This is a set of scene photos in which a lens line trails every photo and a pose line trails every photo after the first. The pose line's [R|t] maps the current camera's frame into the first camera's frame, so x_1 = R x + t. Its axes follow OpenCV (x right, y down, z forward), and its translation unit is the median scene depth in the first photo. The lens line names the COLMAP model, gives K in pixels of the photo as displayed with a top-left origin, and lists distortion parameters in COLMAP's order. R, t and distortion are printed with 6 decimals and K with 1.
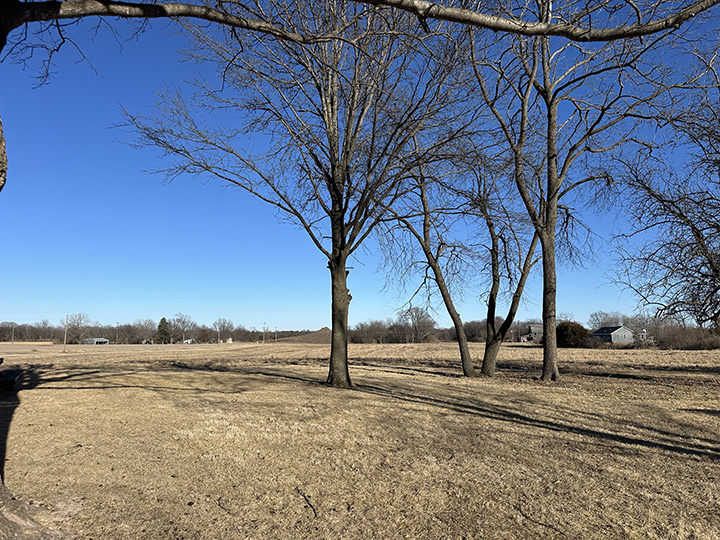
lens RADIAL K [[542.2, 0, 359.8], [0, 542.2, 271.2], [0, 0, 1]] dist [-0.014167, -0.008565]
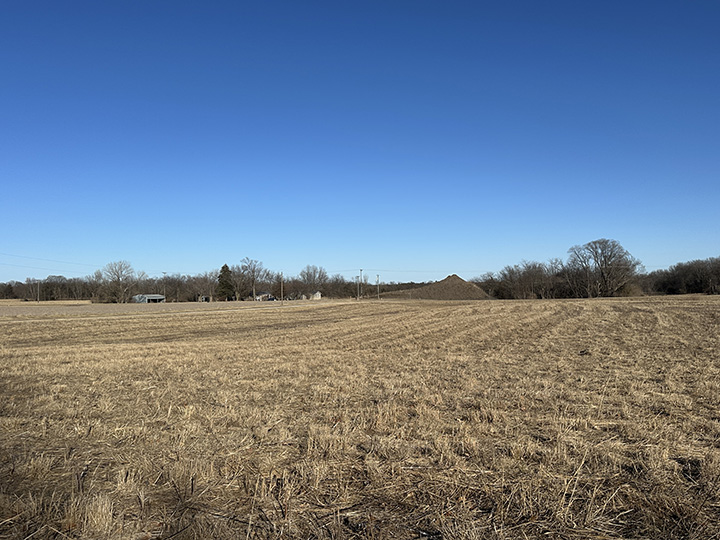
lens RADIAL K [[656.8, 0, 362.0], [0, 656.8, 269.7], [0, 0, 1]] dist [0.021578, 0.000000]
pose [[0.975850, -0.015767, -0.217872, 0.000953], [0.034573, 0.995968, 0.082777, 0.027136], [0.215689, -0.088310, 0.972461, 0.198259]]
